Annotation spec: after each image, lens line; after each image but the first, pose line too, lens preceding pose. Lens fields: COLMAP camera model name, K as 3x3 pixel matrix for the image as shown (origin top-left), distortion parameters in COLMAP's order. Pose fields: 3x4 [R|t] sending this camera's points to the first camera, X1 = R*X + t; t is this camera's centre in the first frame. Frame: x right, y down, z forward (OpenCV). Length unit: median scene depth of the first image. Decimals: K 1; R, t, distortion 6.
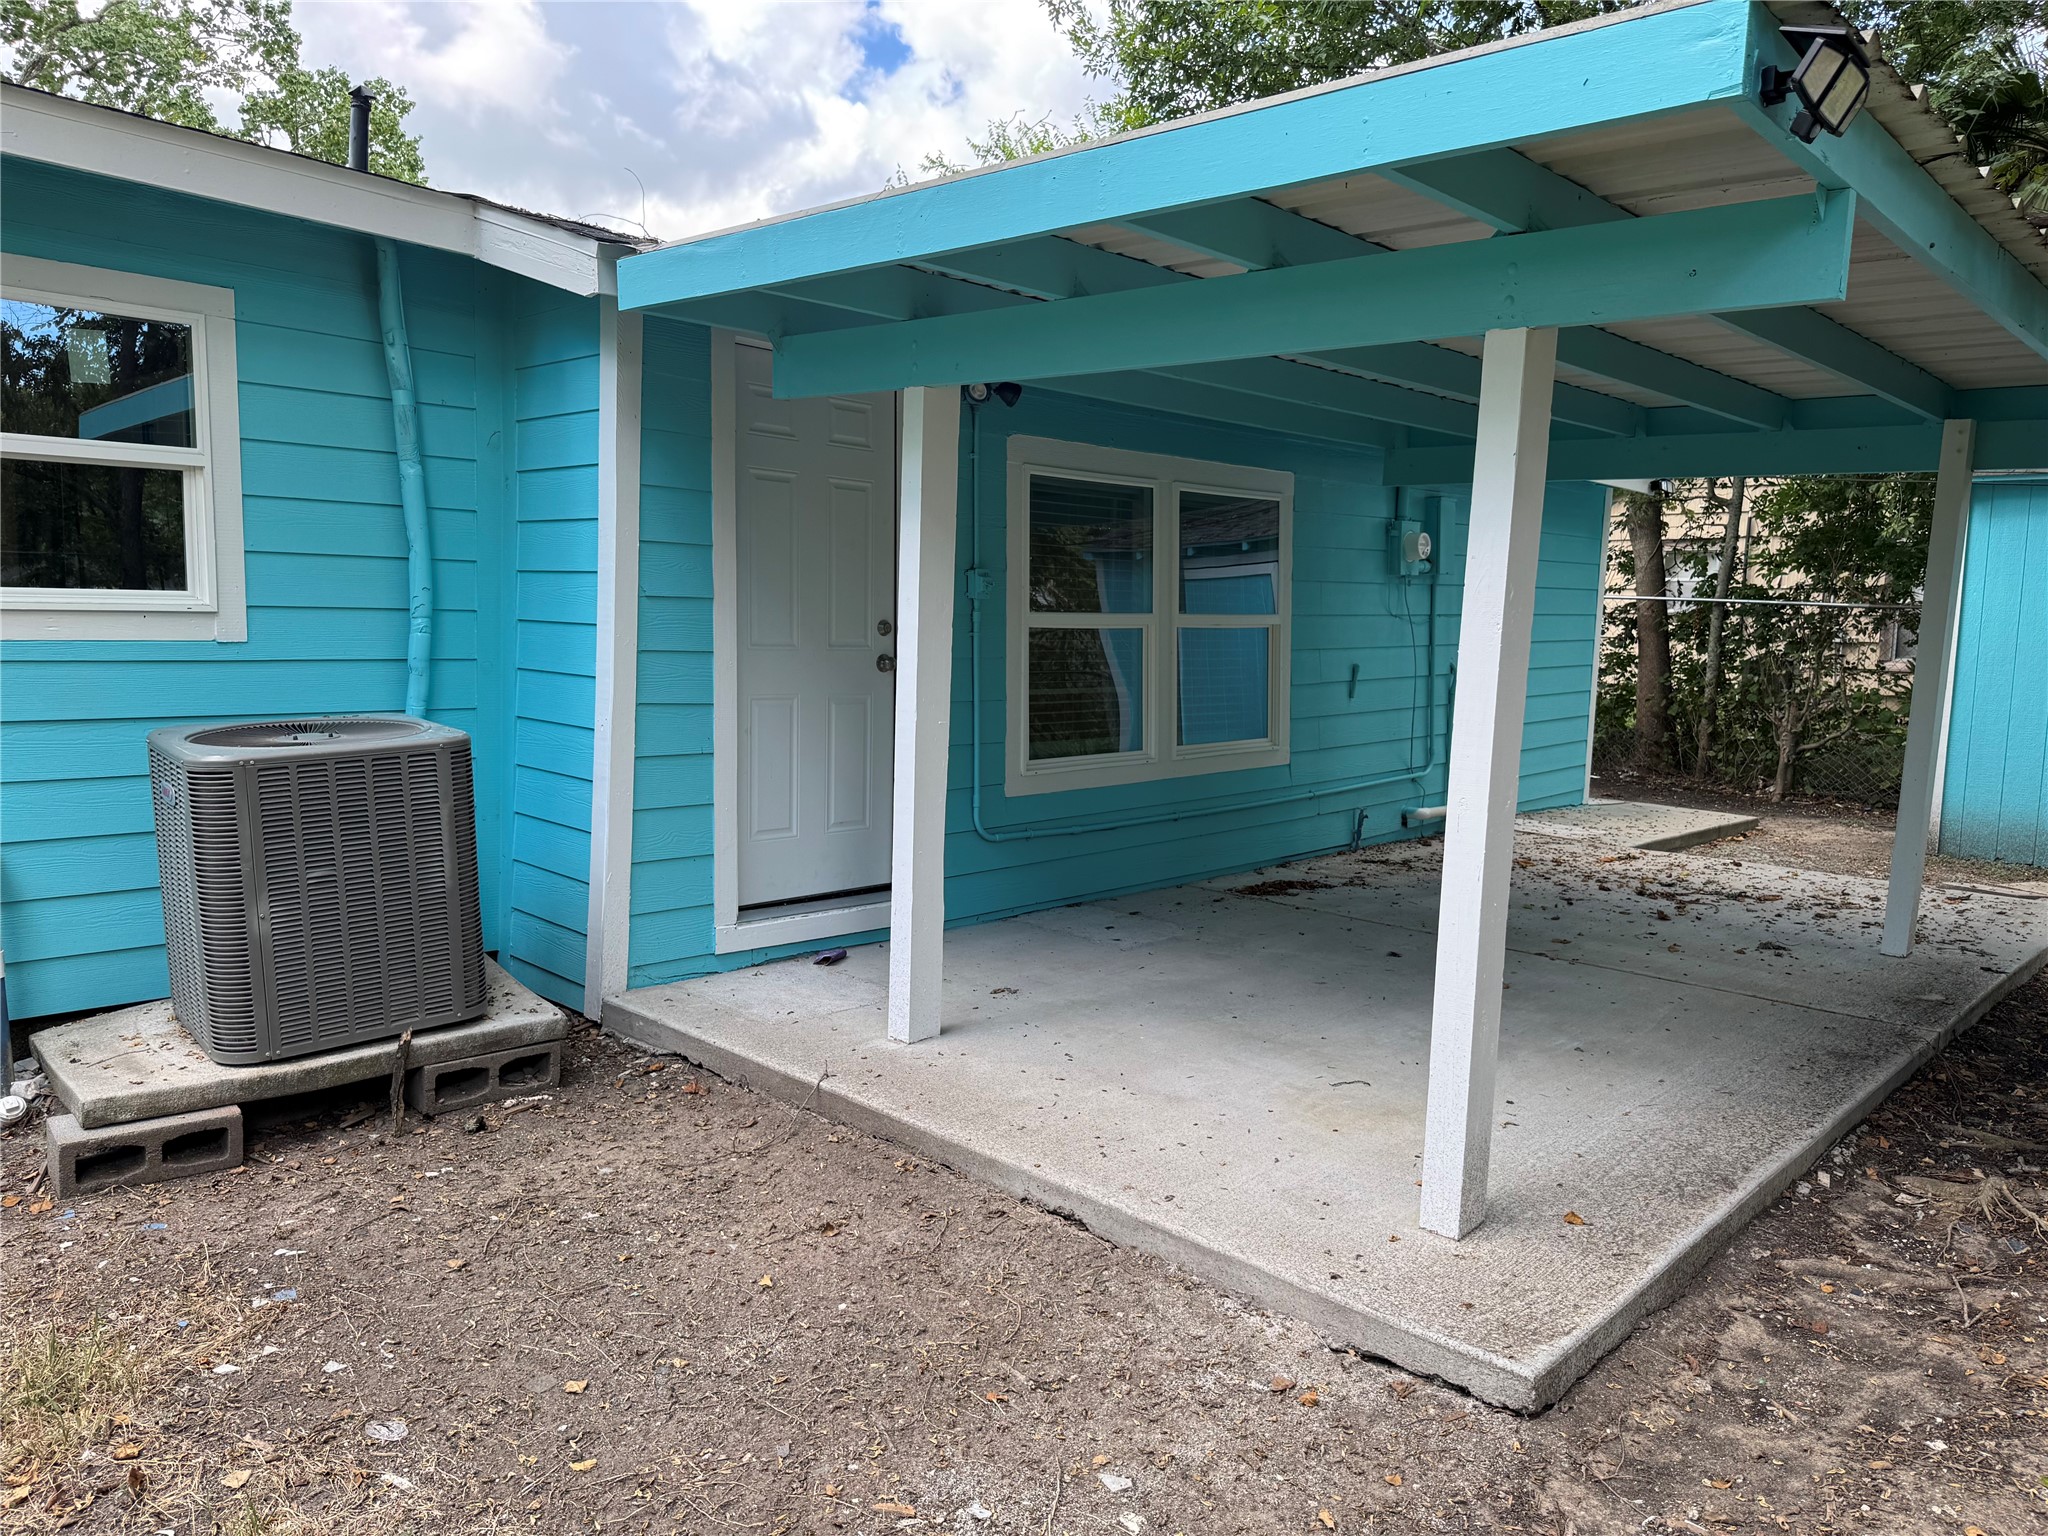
lens RADIAL K [[1446.5, 0, 1024.1], [0, 1446.5, 765.4], [0, 0, 1]] dist [0.067299, -0.096288]
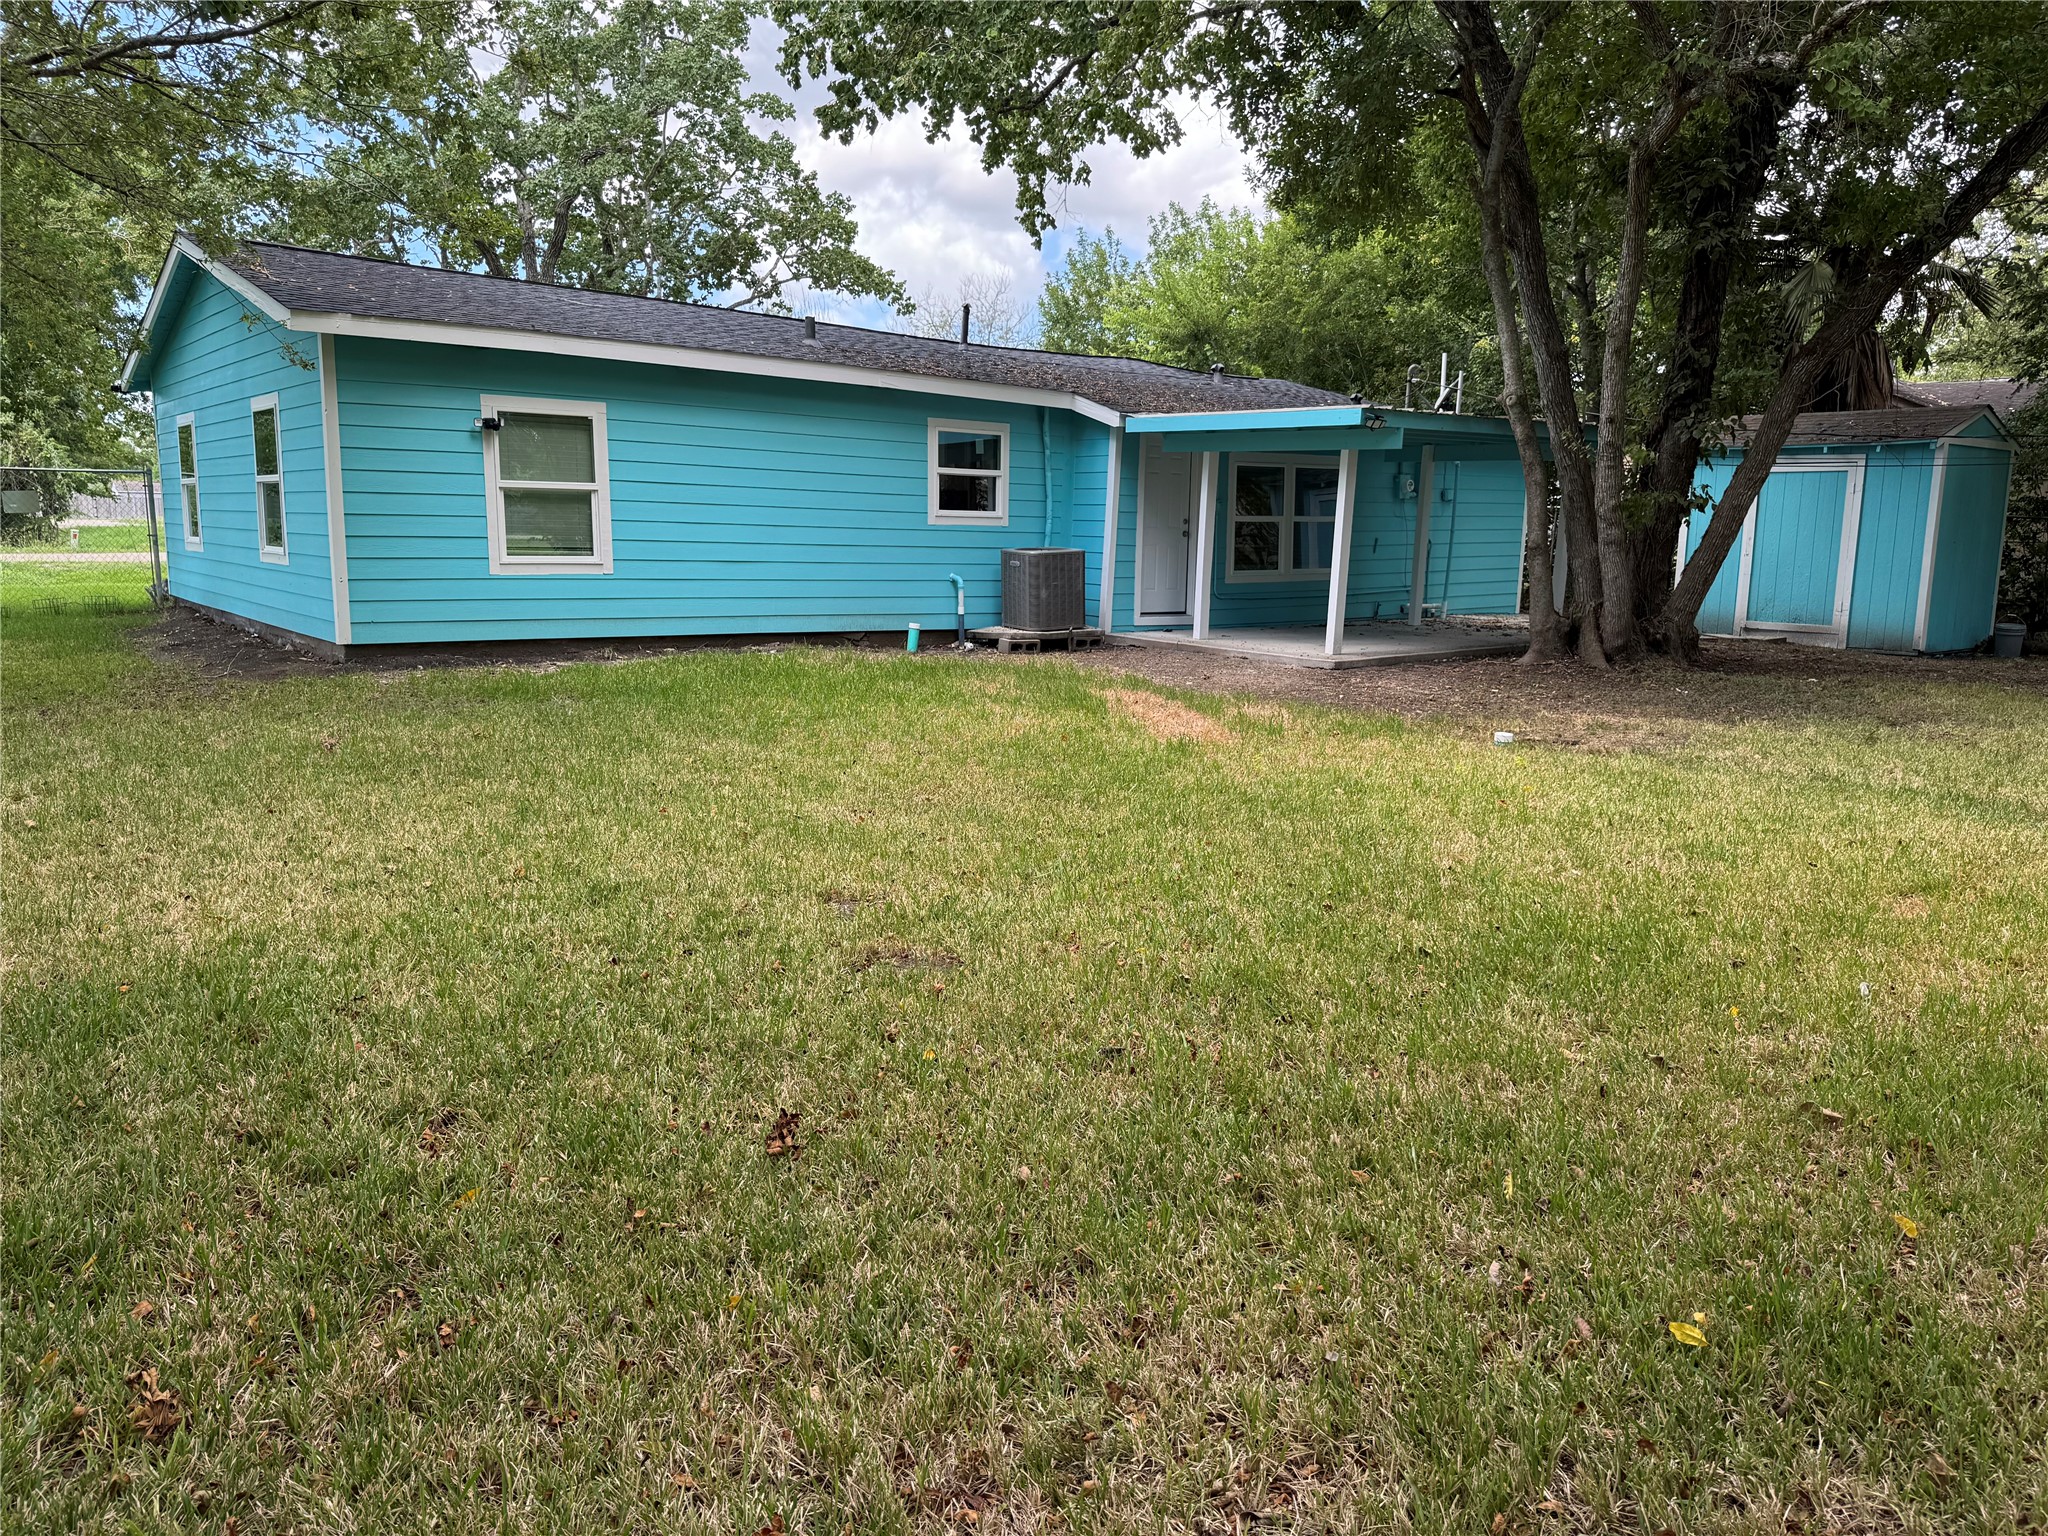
lens RADIAL K [[1446.5, 0, 1033.9], [0, 1446.5, 776.6], [0, 0, 1]] dist [0.067299, -0.096288]
pose [[0.991919, 0.014482, -0.126046, -0.025114], [-0.006190, 0.997805, 0.065931, 0.250989], [0.126724, -0.064618, 0.989831, -2.175968]]
